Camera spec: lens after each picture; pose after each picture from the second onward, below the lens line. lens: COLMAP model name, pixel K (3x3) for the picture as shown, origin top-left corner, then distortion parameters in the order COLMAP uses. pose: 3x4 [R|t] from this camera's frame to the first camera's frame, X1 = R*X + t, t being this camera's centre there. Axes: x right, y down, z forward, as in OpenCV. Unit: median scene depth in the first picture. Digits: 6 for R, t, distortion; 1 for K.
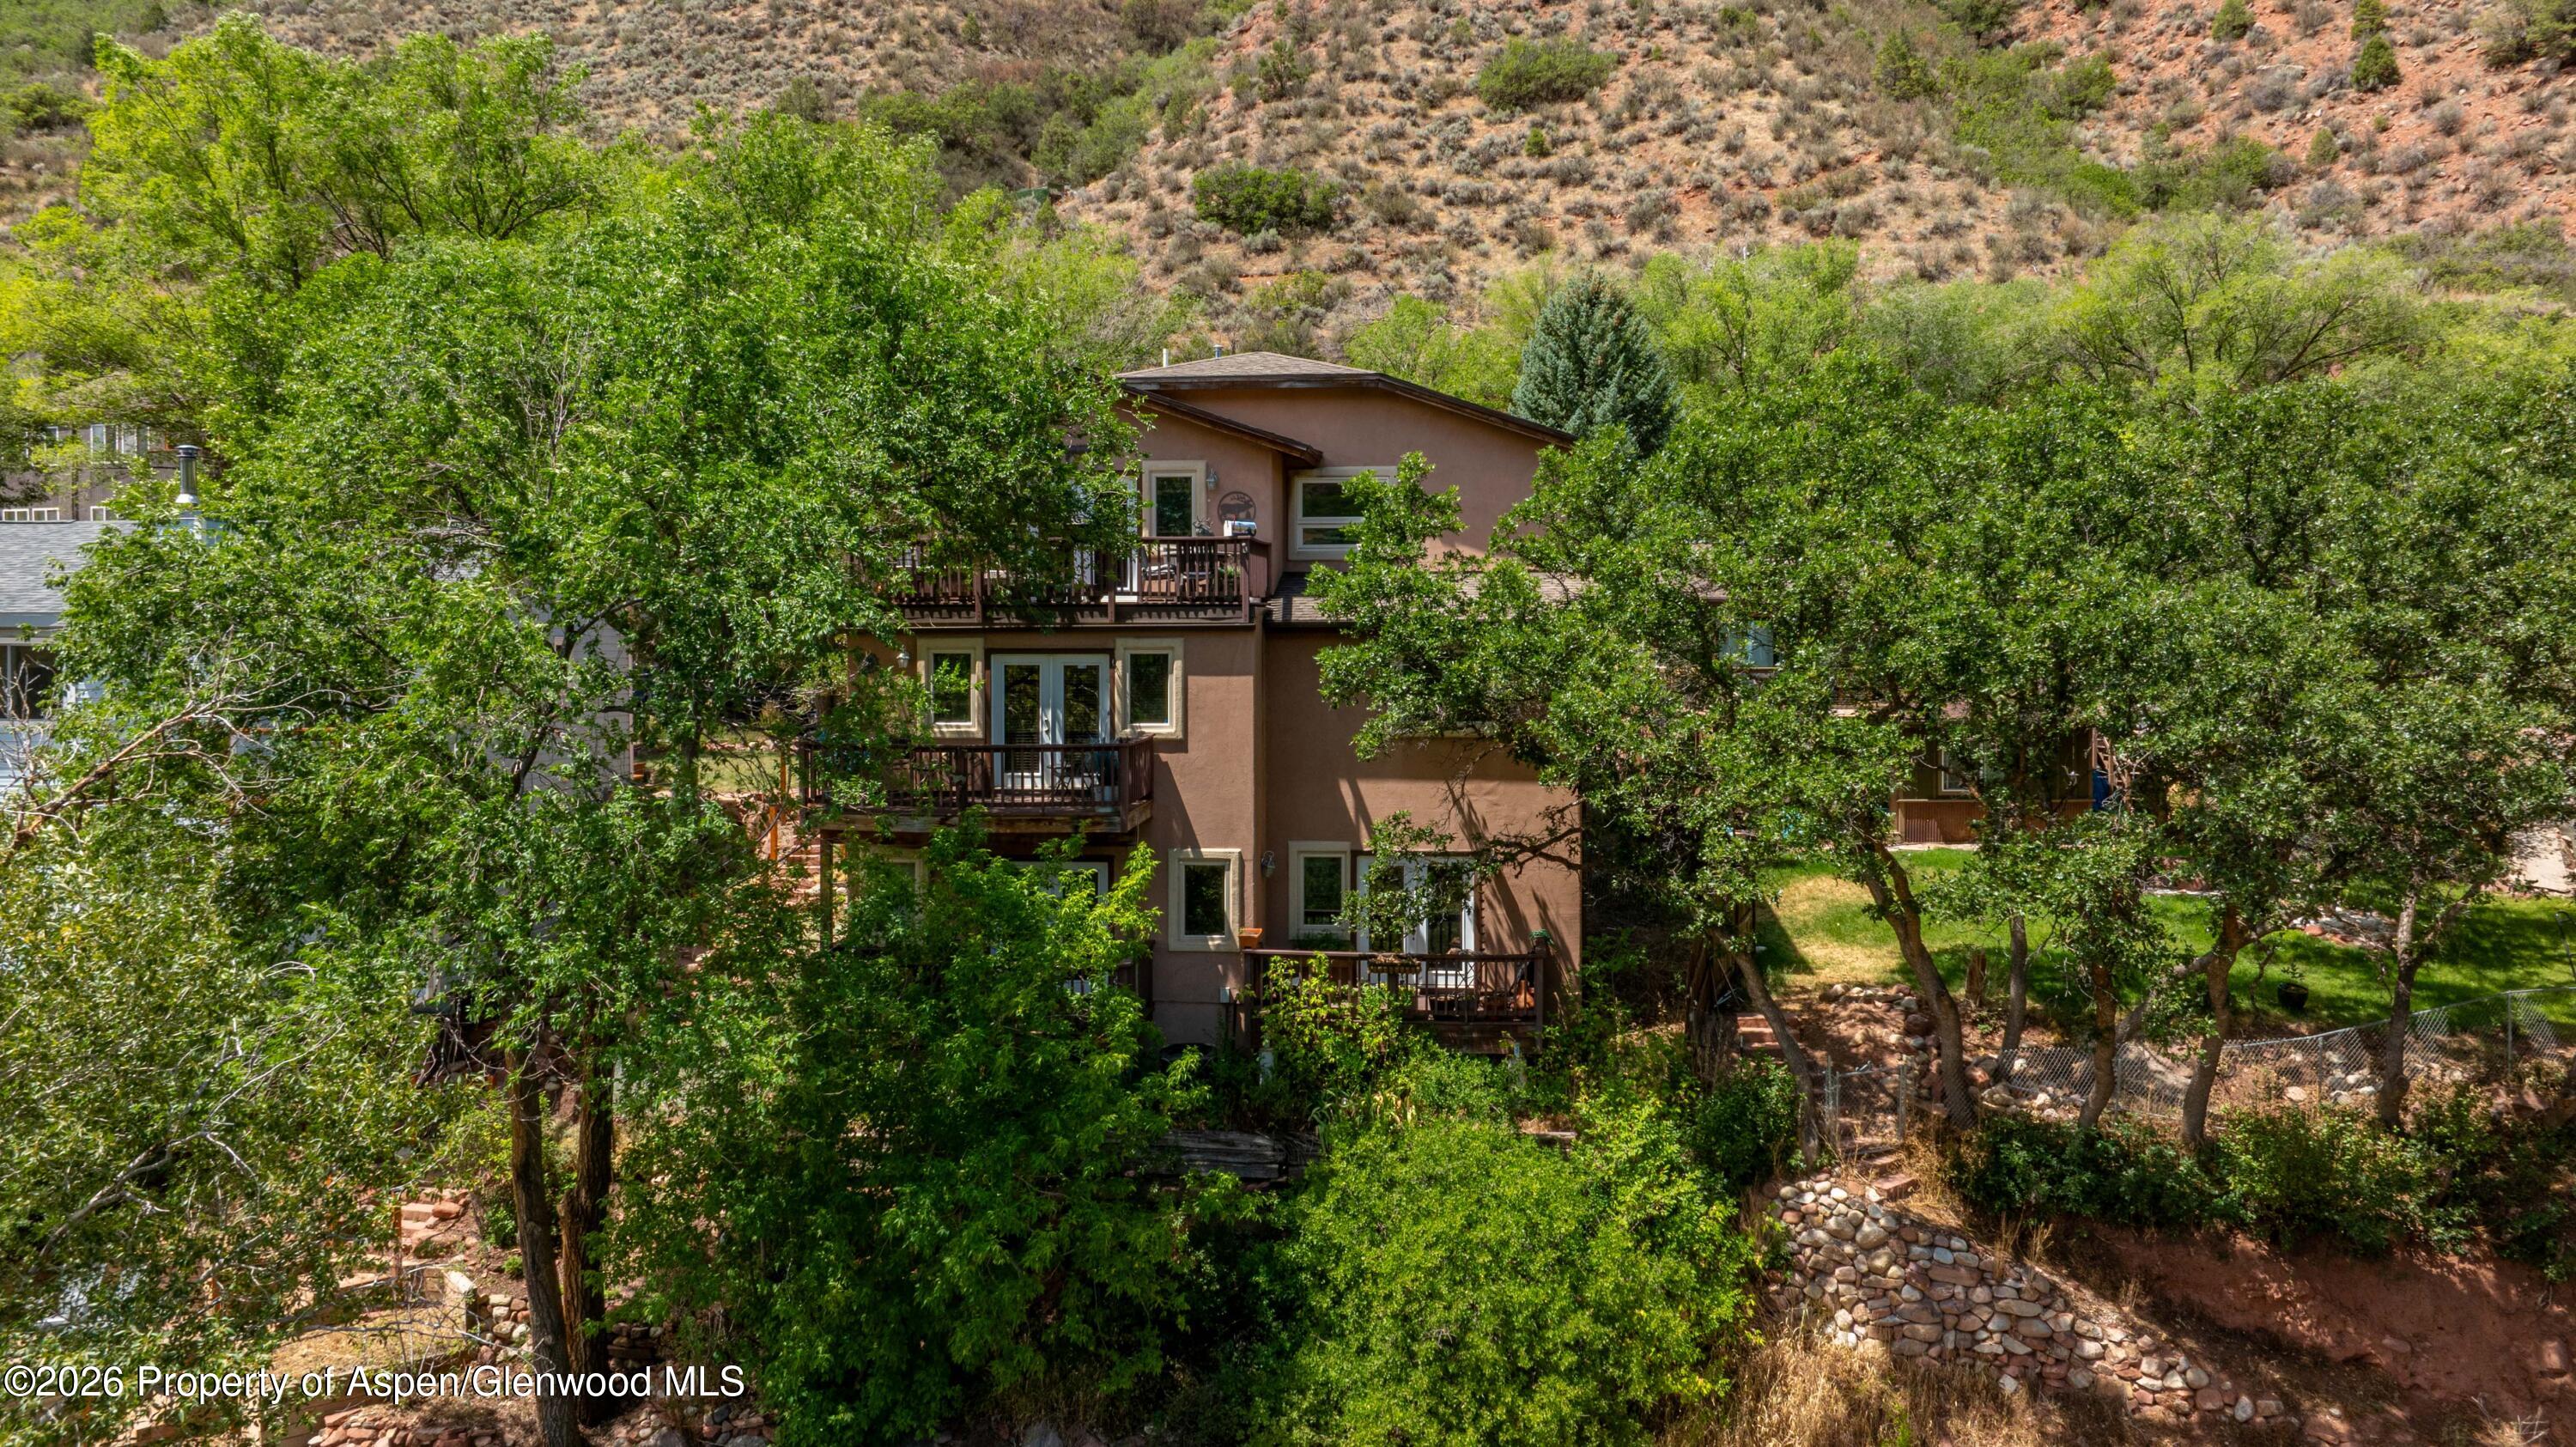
lens RADIAL K [[1846.3, 0, 1288.0], [0, 1846.3, 723.5], [0, 0, 1]] dist [-0.065669, 0.002292]
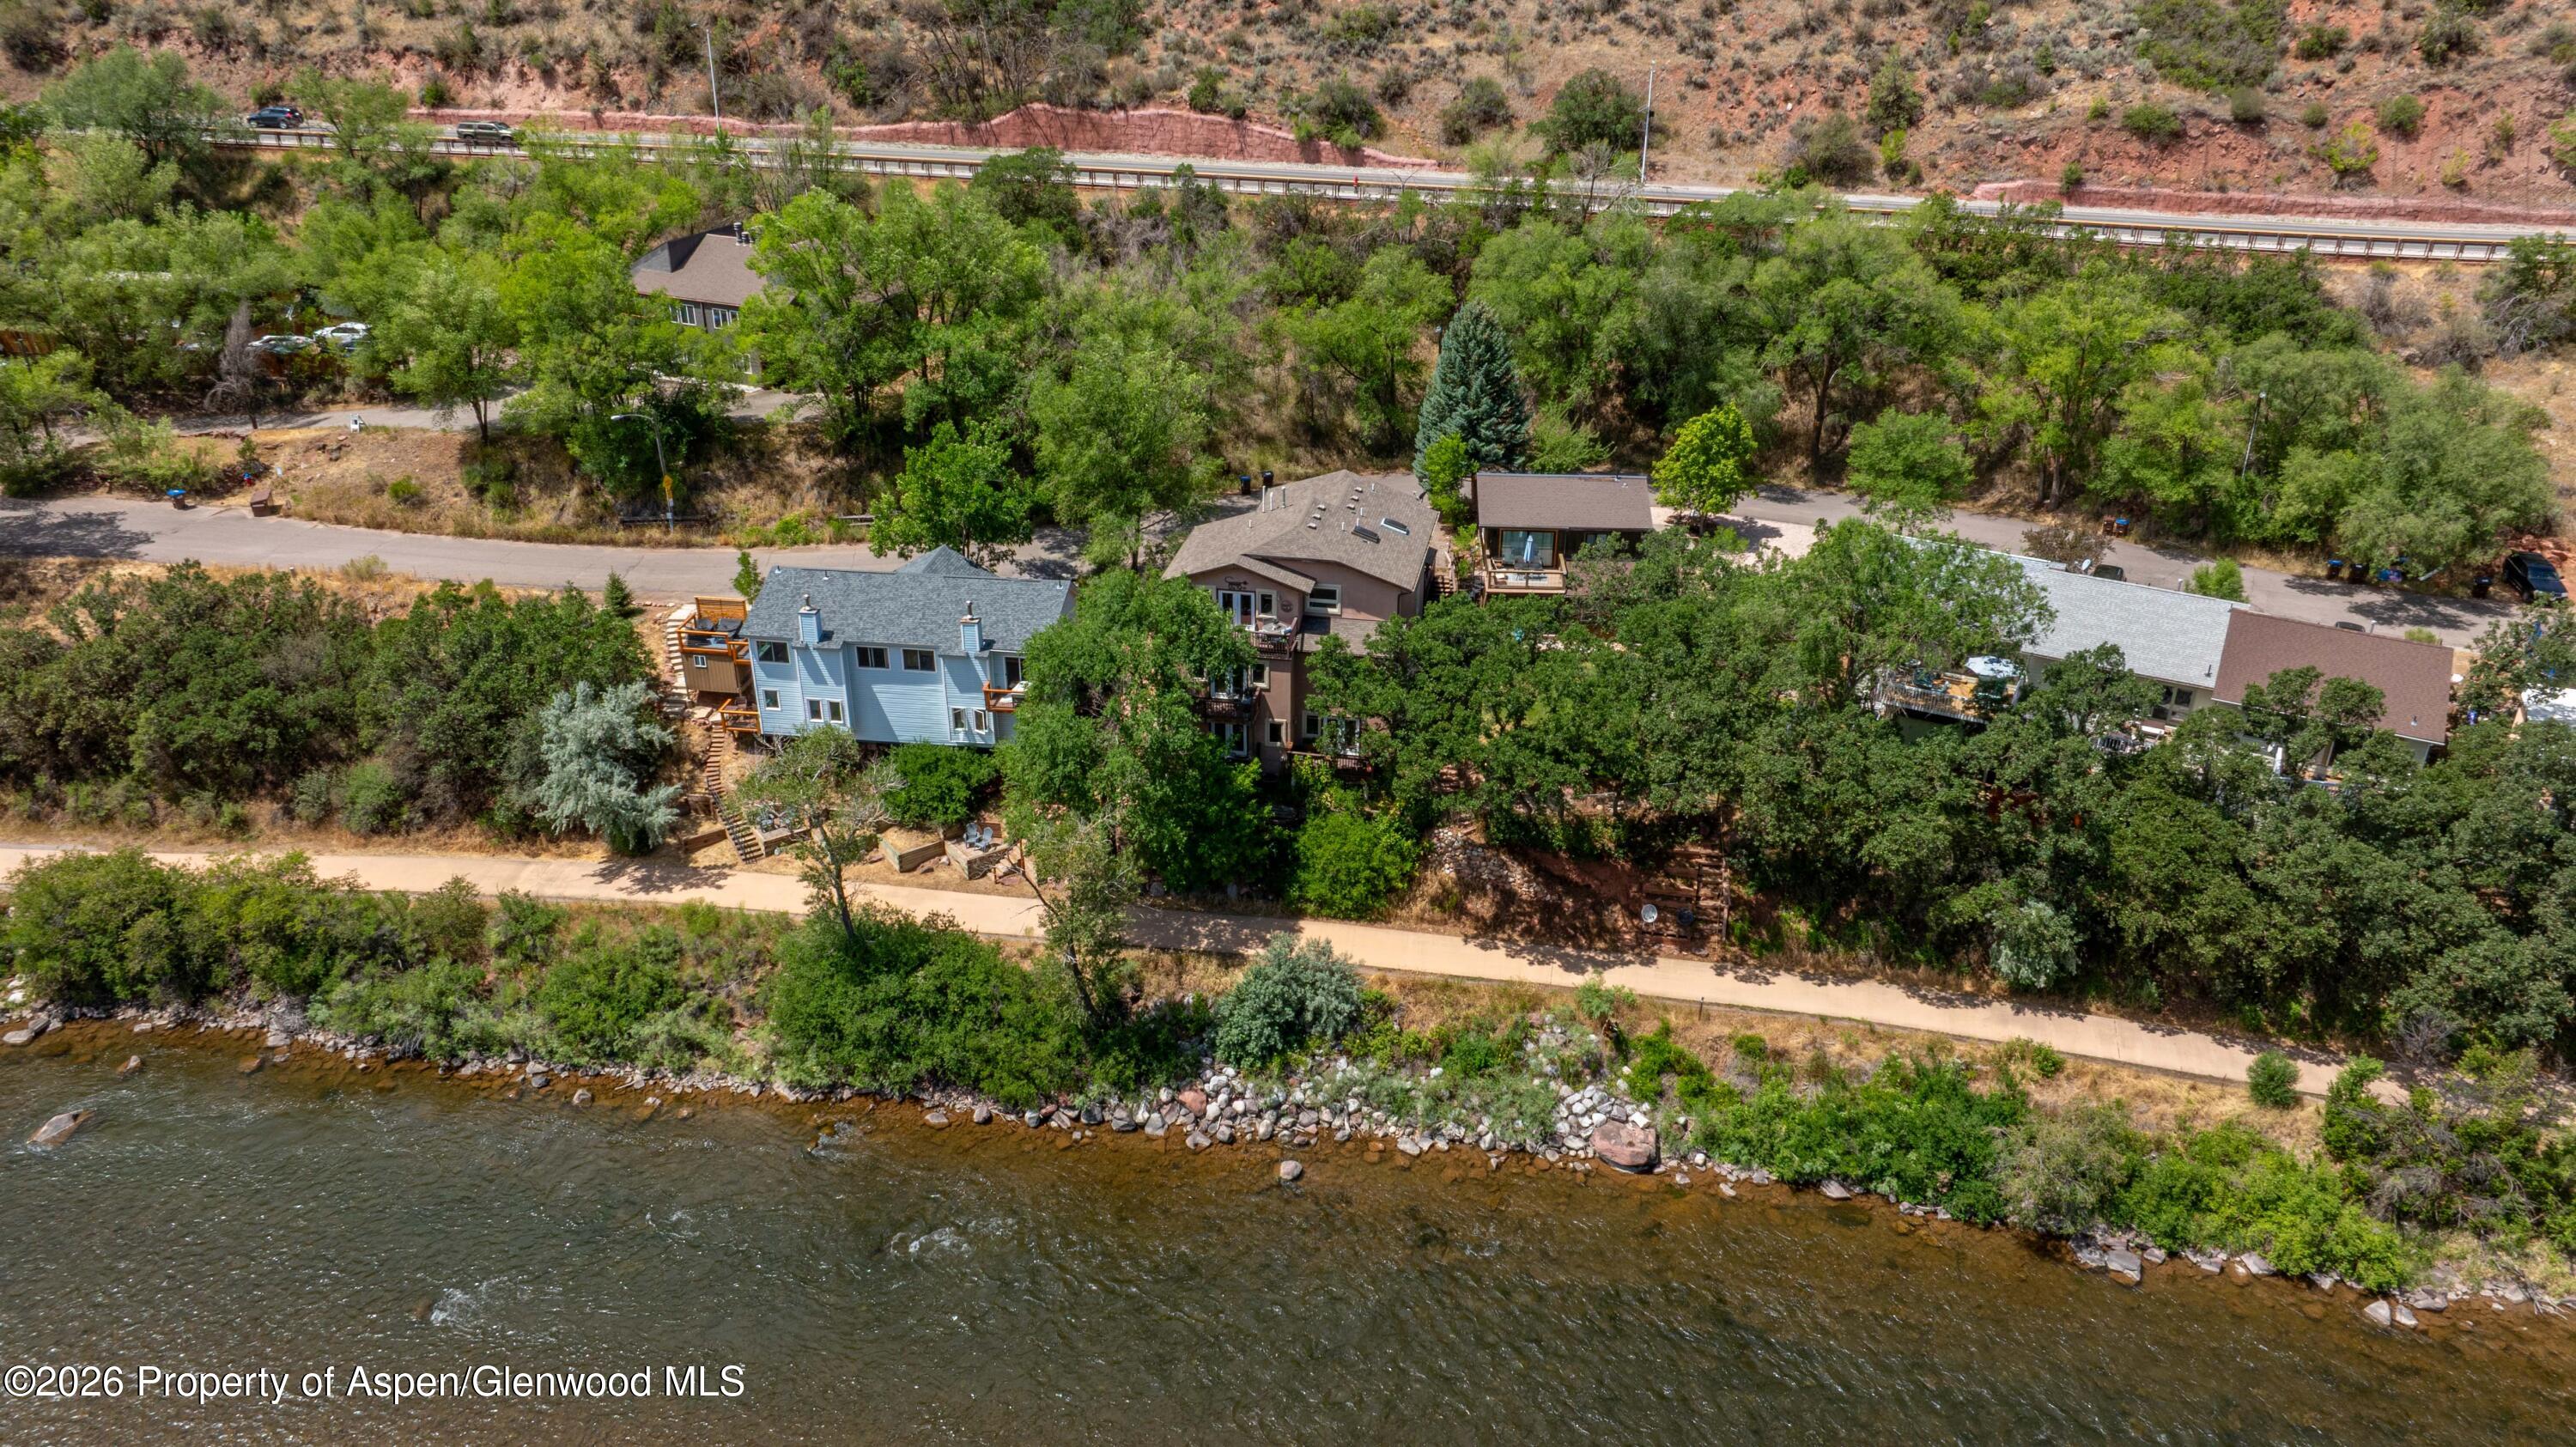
lens RADIAL K [[1893.1, 0, 1288.0], [0, 1893.1, 723.5], [0, 0, 1]] dist [-0.000520, 0.001515]
pose [[0.998455, 0.029454, -0.047111, 0.137986], [-0.007592, 0.912294, 0.409466, -1.322082], [0.055040, -0.408476, 0.911108, -2.101918]]
